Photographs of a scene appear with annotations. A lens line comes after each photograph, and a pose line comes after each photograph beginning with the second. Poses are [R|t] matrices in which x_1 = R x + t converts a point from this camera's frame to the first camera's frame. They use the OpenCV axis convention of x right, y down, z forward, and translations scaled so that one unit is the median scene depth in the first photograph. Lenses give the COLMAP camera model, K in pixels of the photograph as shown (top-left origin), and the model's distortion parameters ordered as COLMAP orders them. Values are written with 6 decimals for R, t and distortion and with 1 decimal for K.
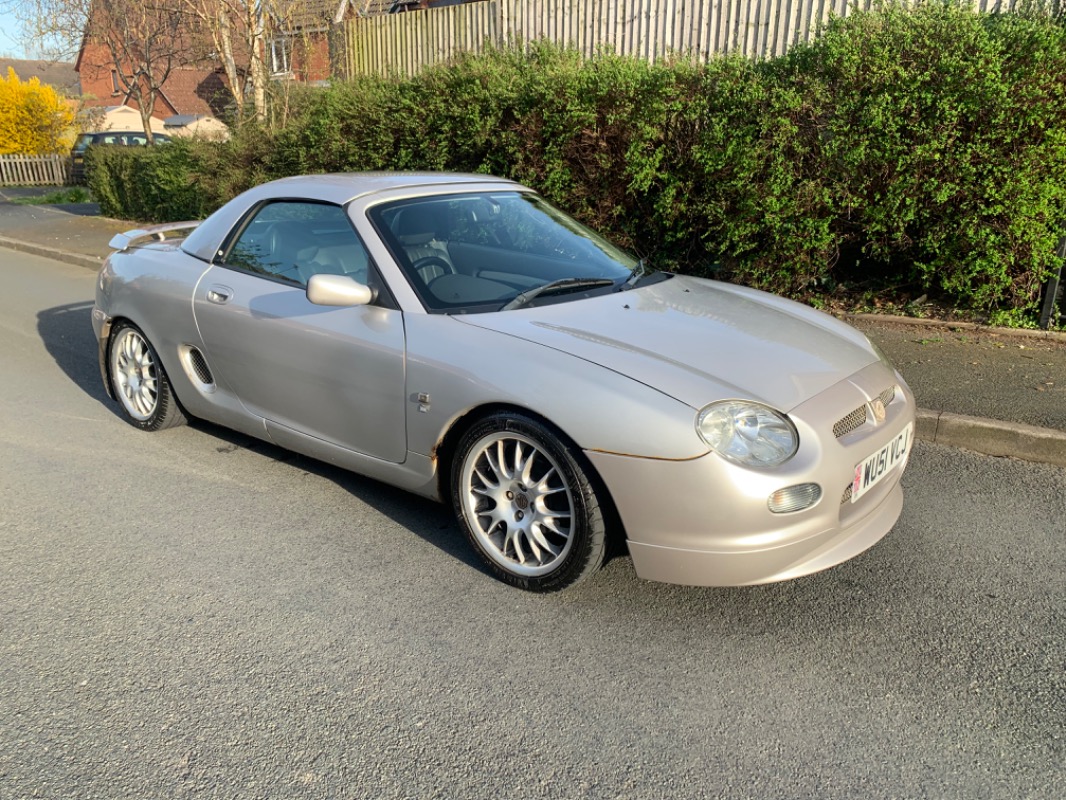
lens RADIAL K [[826.7, 0, 530.6], [0, 826.7, 415.5], [0, 0, 1]] dist [0.006947, -0.000307]
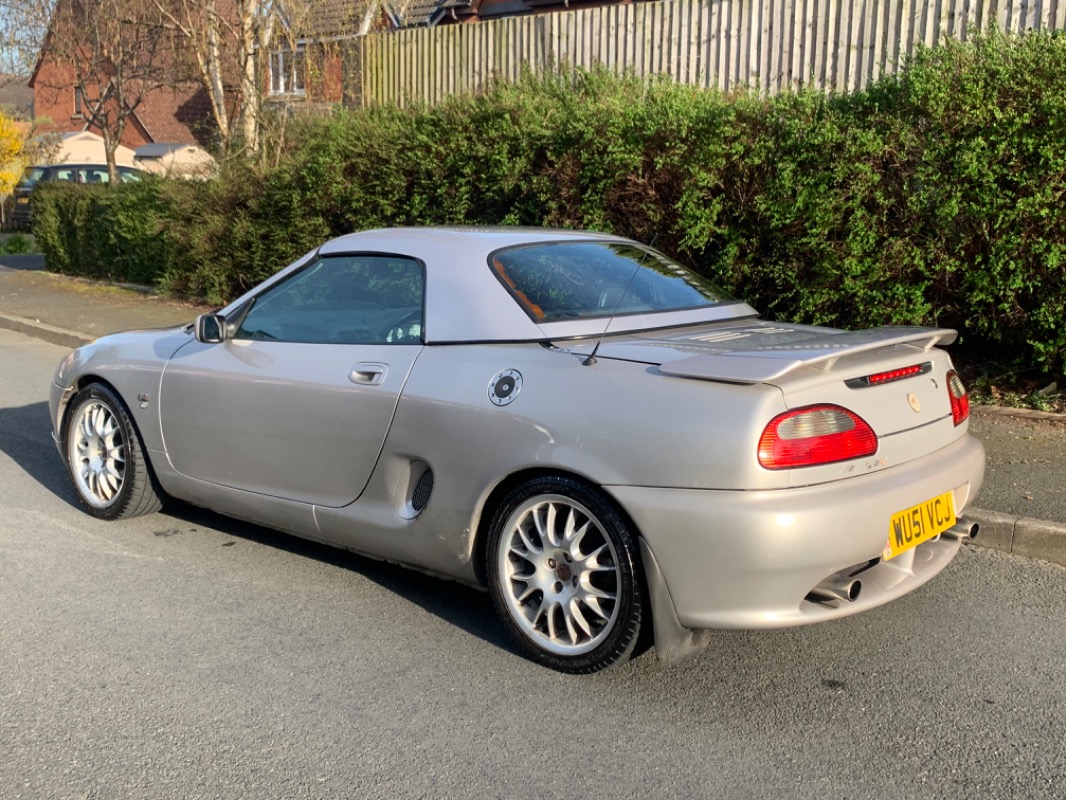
lens RADIAL K [[1163.2, 0, 532.0], [0, 1163.2, 403.9], [0, 0, 1]] dist [0.030533, 0.000000]
pose [[0.997159, 0.022419, -0.071917, 0.060151], [-0.031534, 0.991244, -0.128225, 0.030513], [0.068413, 0.130129, 0.989134, -0.119709]]
